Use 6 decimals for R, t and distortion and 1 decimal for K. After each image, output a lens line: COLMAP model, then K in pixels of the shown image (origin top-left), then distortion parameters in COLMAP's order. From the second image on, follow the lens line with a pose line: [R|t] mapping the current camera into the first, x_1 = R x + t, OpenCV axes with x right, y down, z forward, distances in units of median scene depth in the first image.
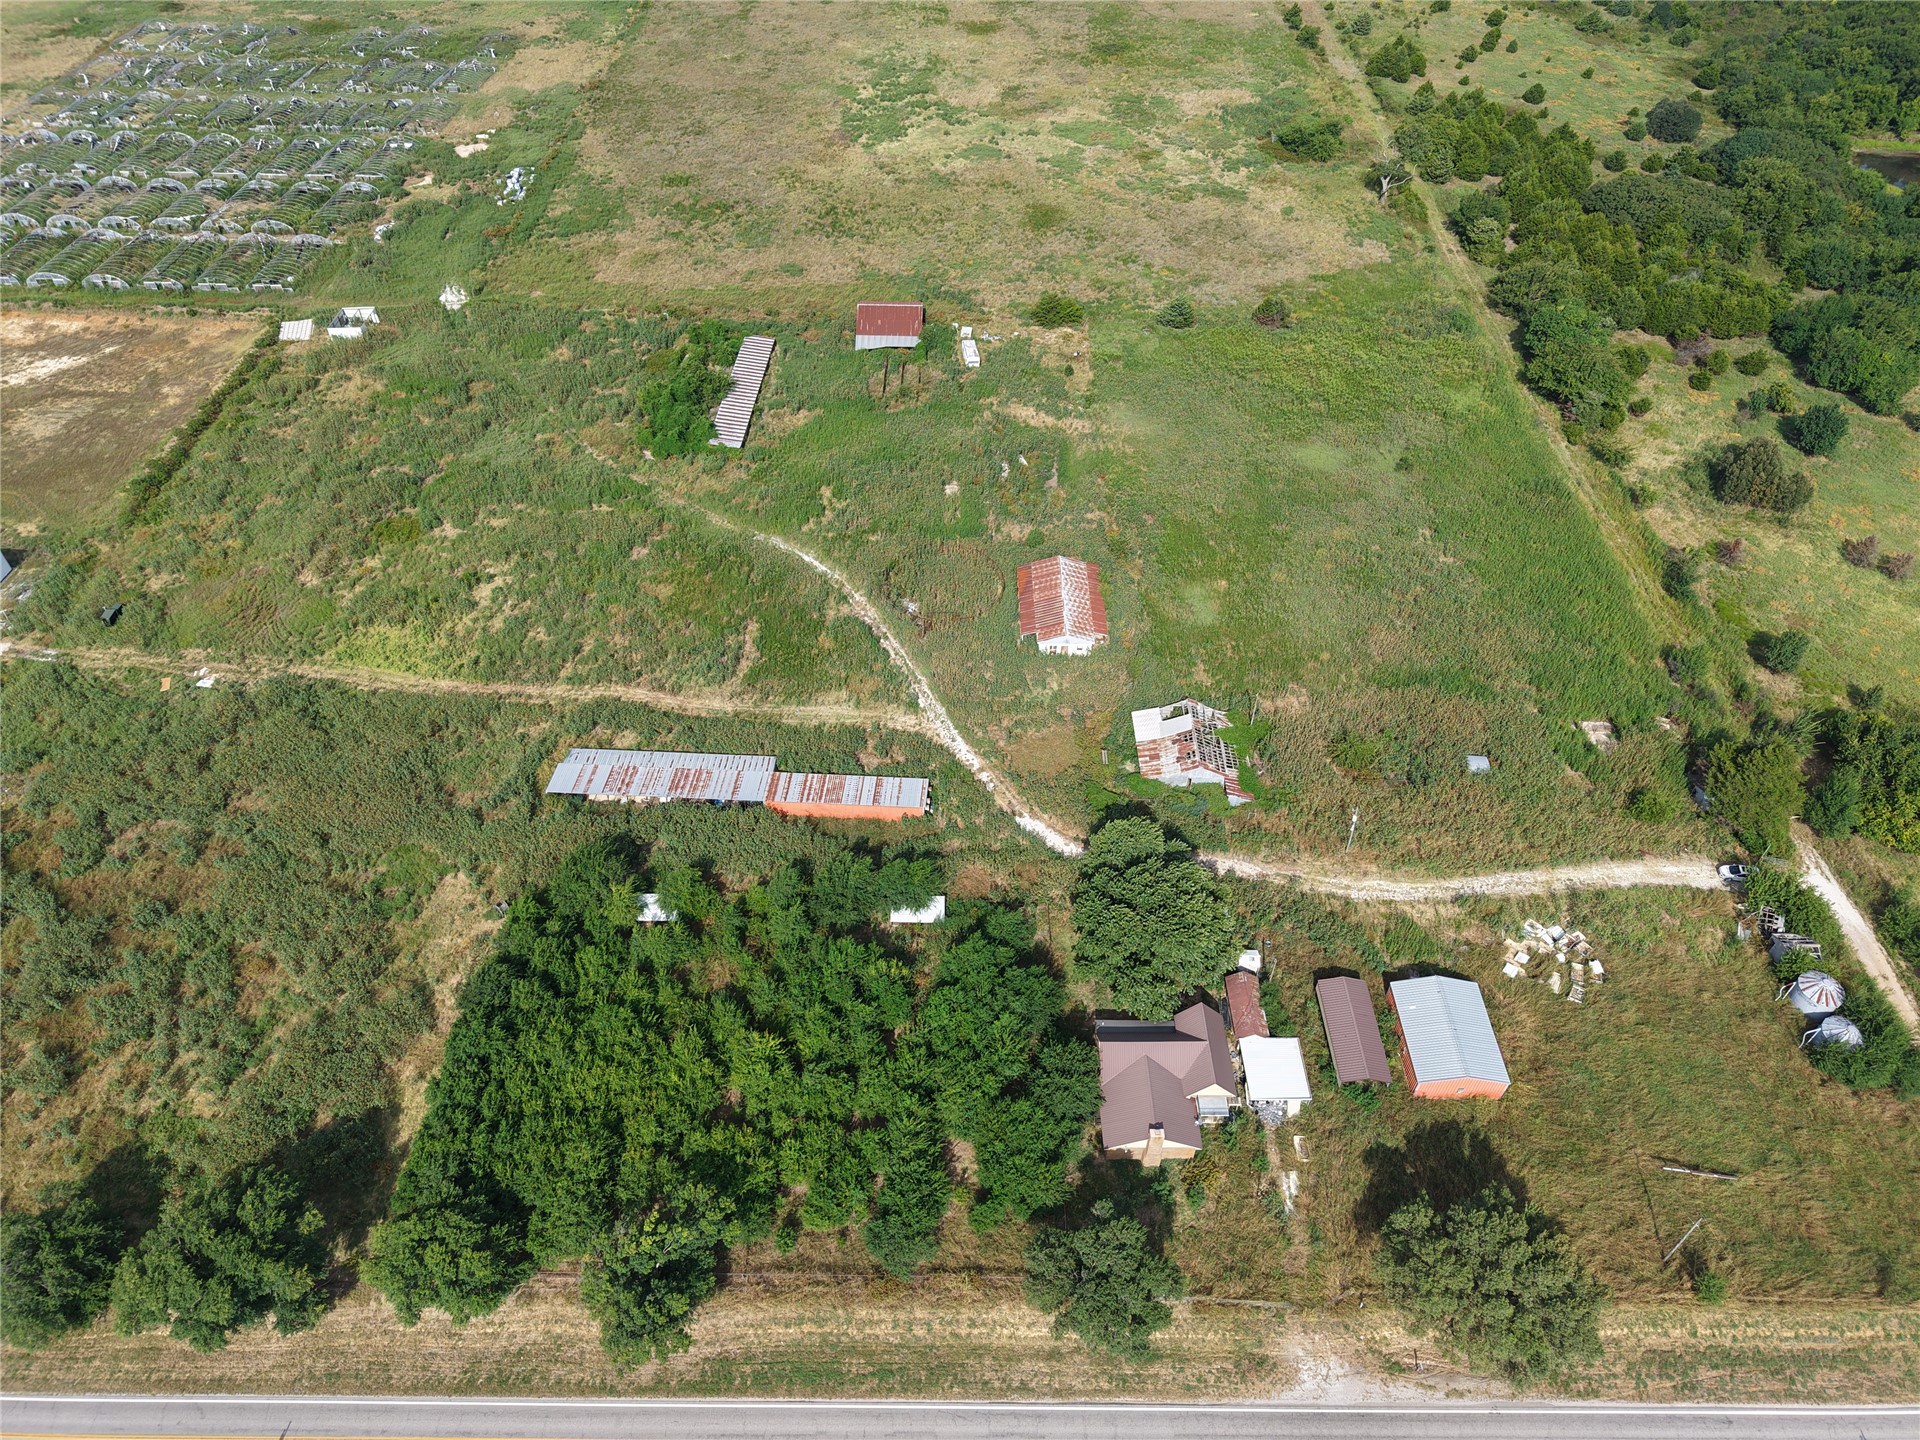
lens RADIAL K [[1285.1, 0, 959.7], [0, 1285.1, 724.7], [0, 0, 1]] dist [0.020852, -0.019165]
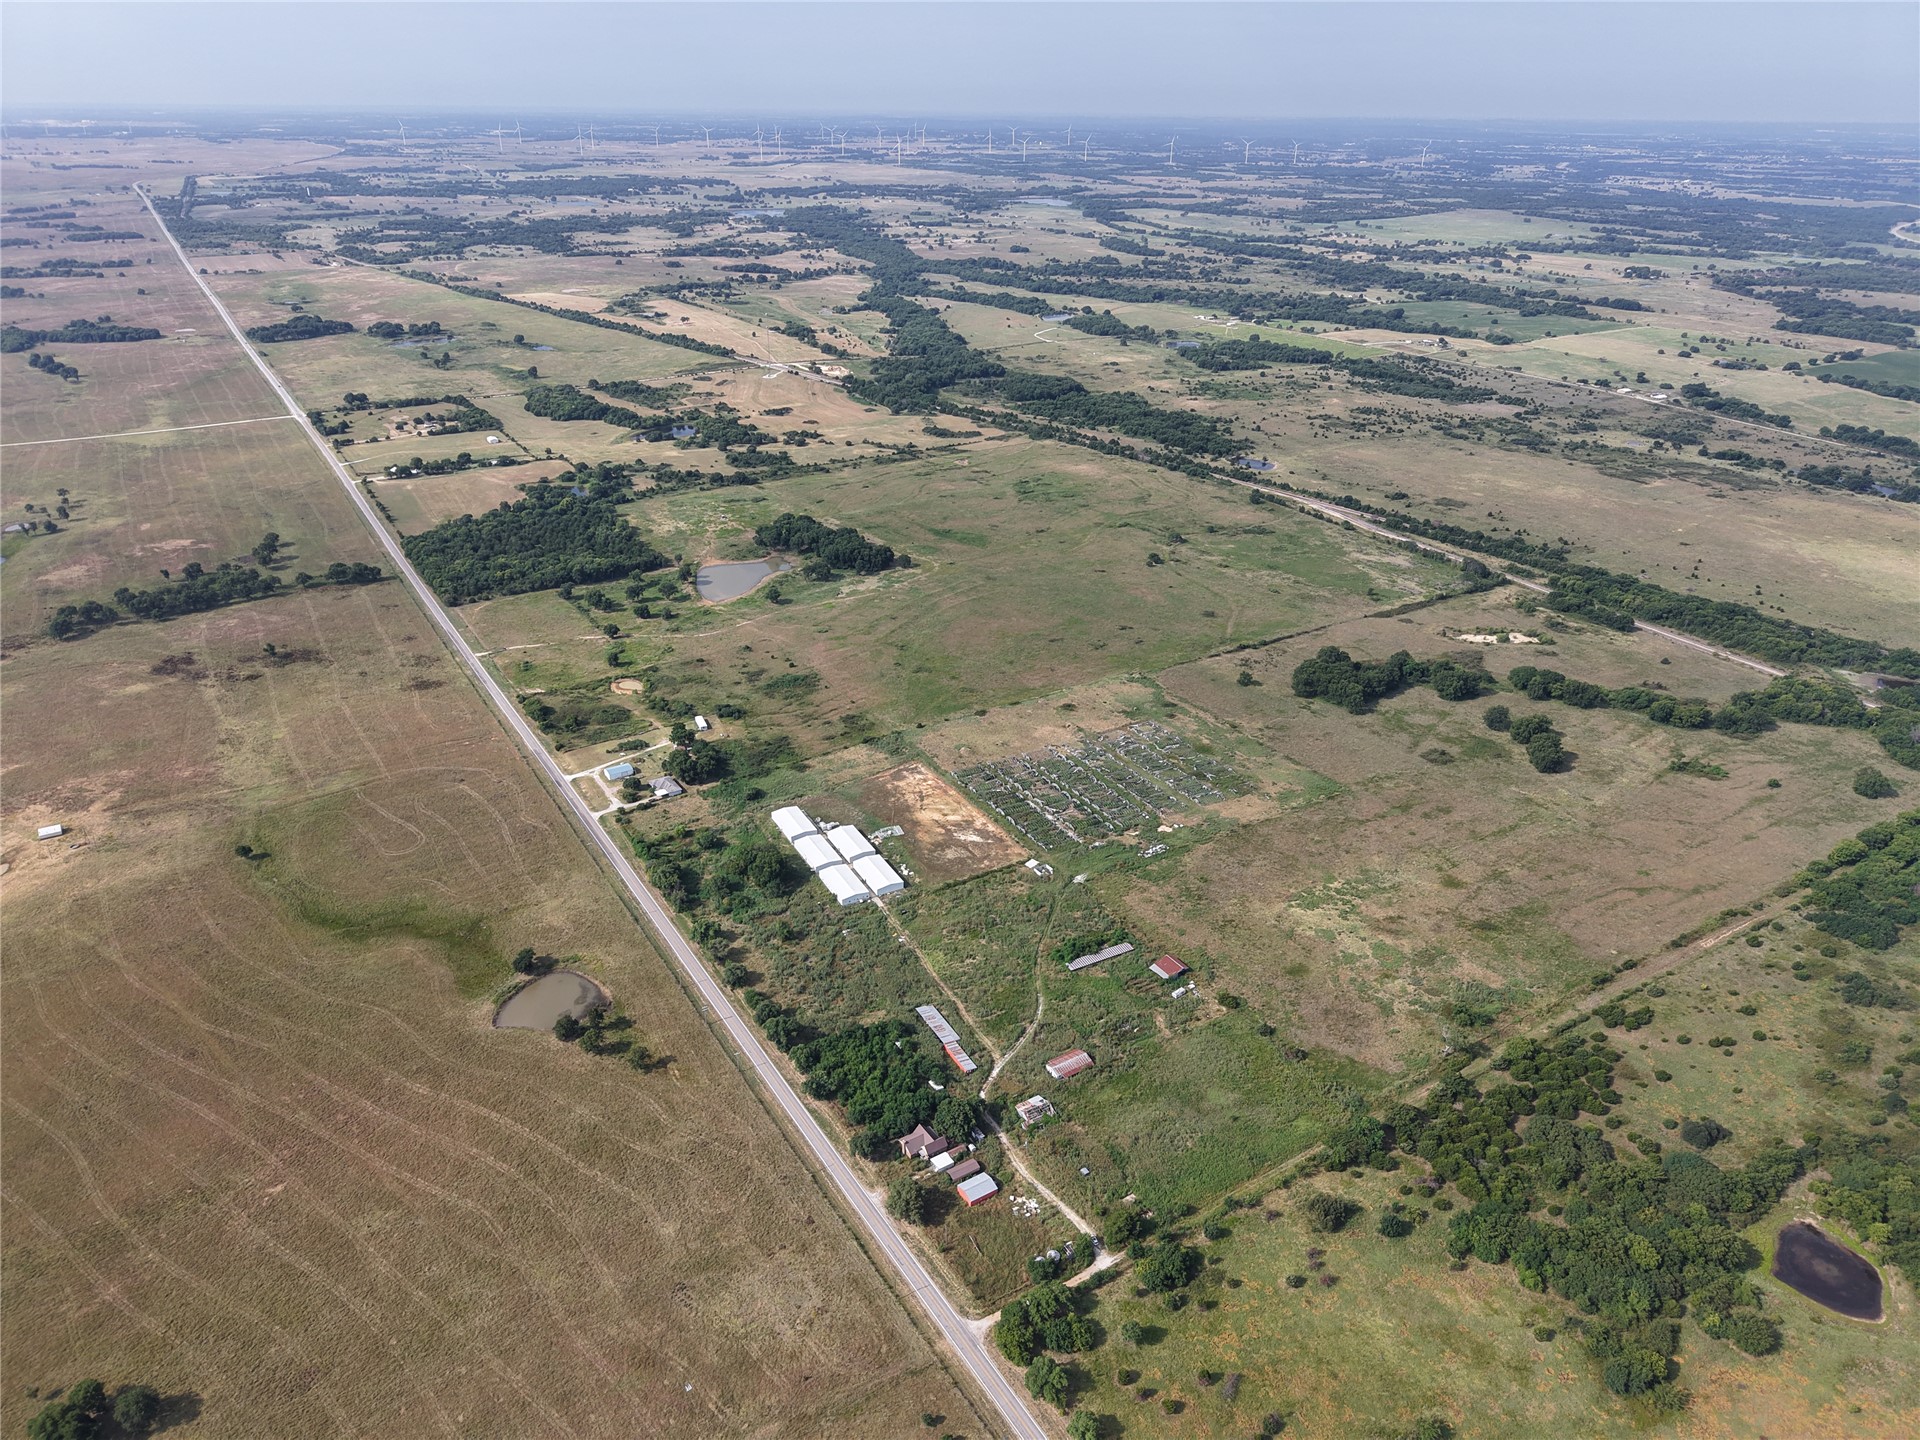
lens RADIAL K [[1278.9, 0, 961.0], [0, 1278.9, 728.8], [0, 0, 1]] dist [0.045827, -0.056591]
pose [[0.534578, 0.368270, -0.760660, 2.045719], [-0.599931, 0.799302, -0.034643, -0.491742], [0.595239, 0.474862, 0.648226, -1.524725]]
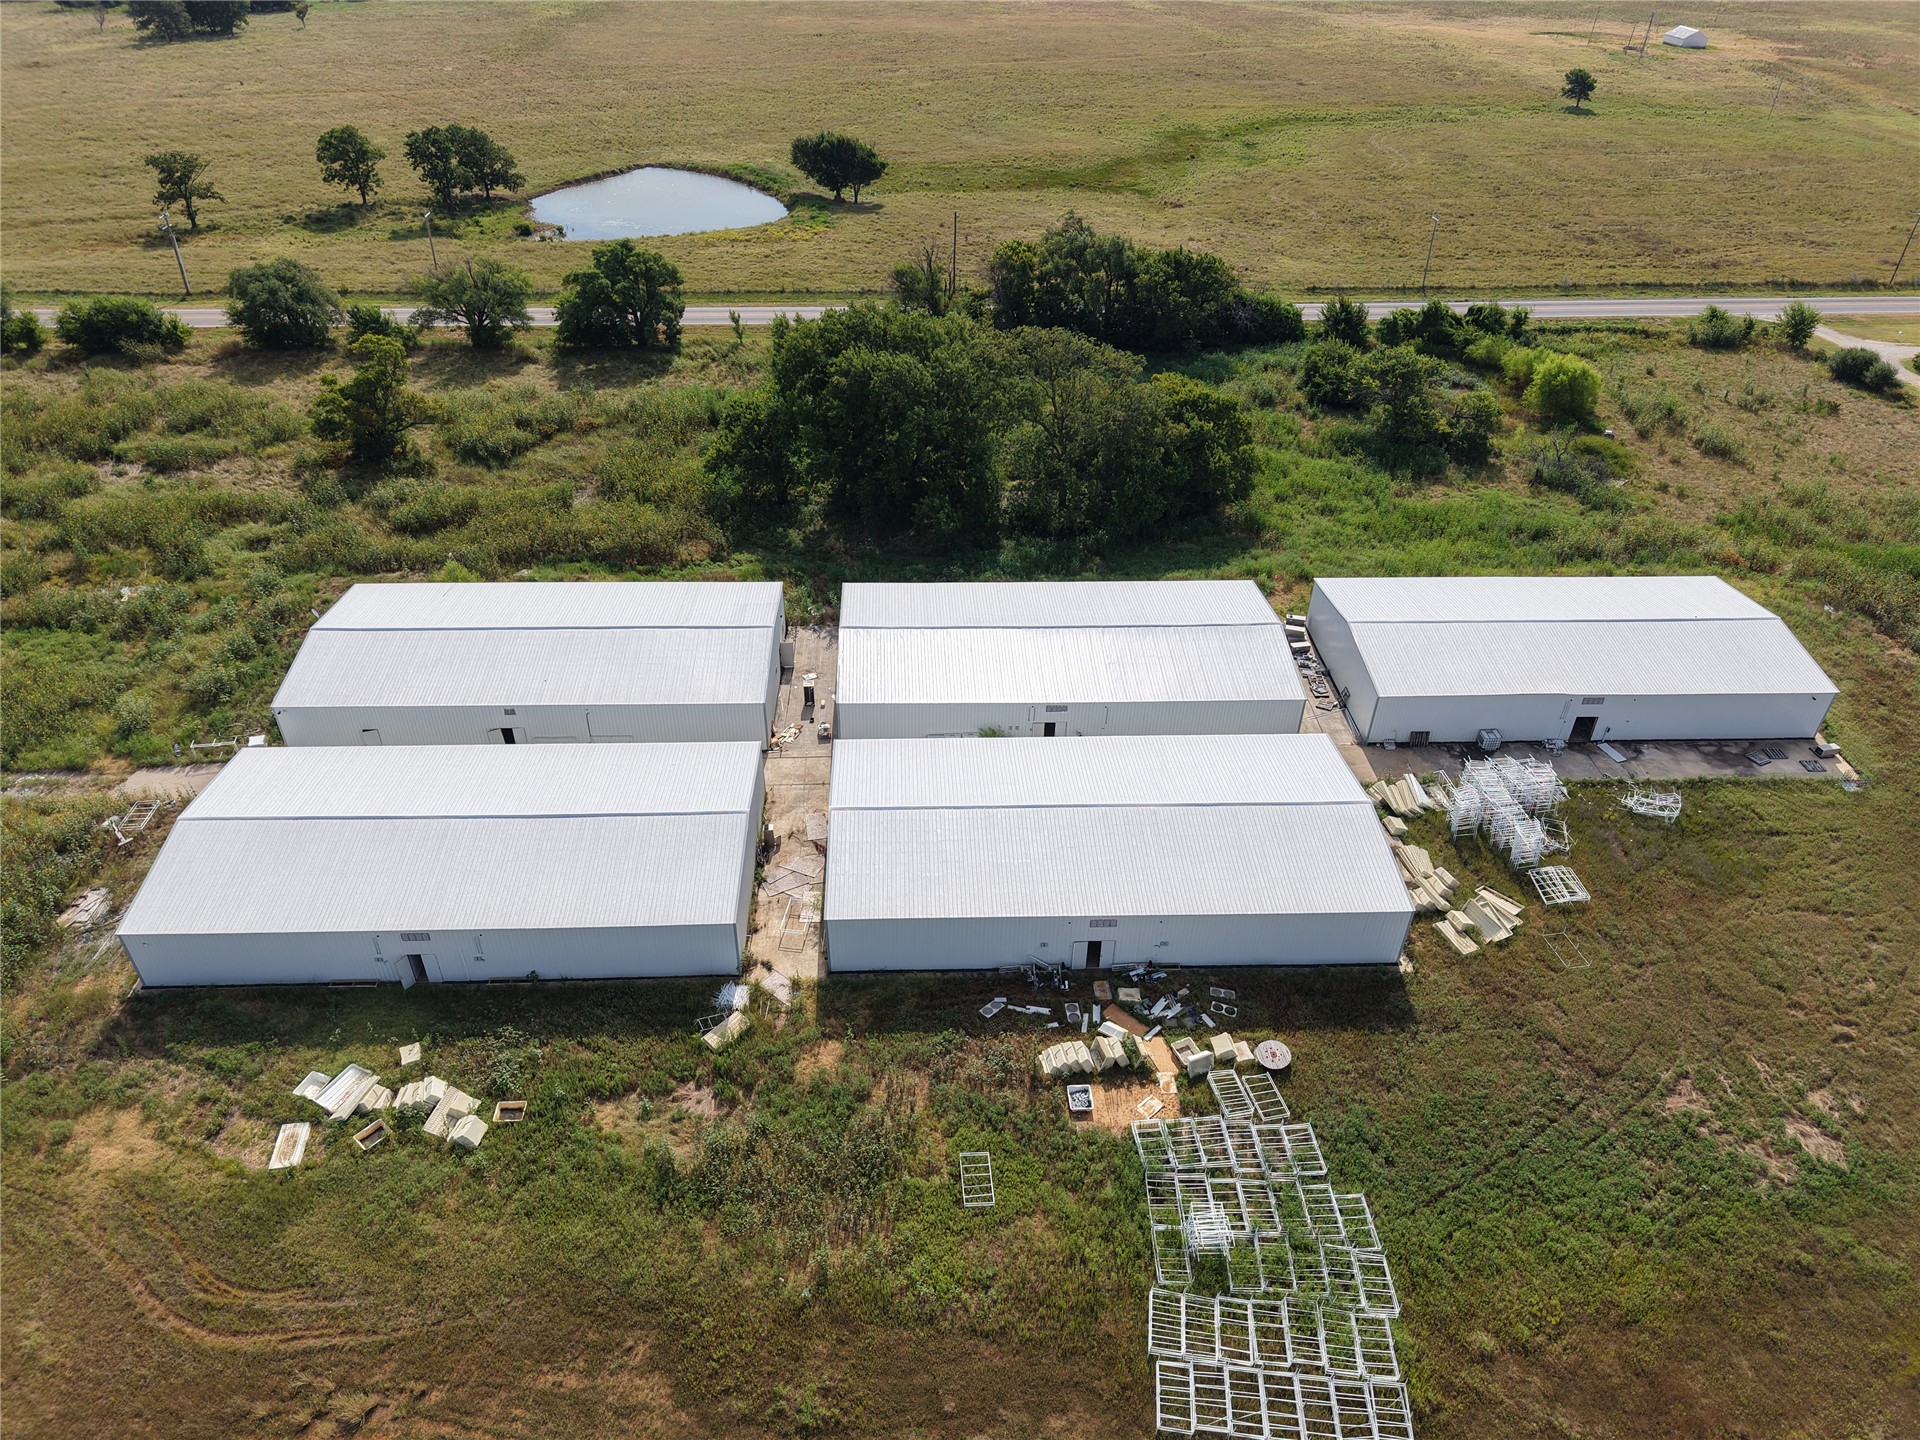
lens RADIAL K [[1285.1, 0, 959.7], [0, 1285.1, 724.7], [0, 0, 1]] dist [0.020852, -0.019165]
pose [[-0.993789, 0.041411, -0.103284, -1.021333], [-0.095244, 0.163418, 0.981949, -0.550888], [0.057542, 0.985687, -0.158459, 1.109637]]
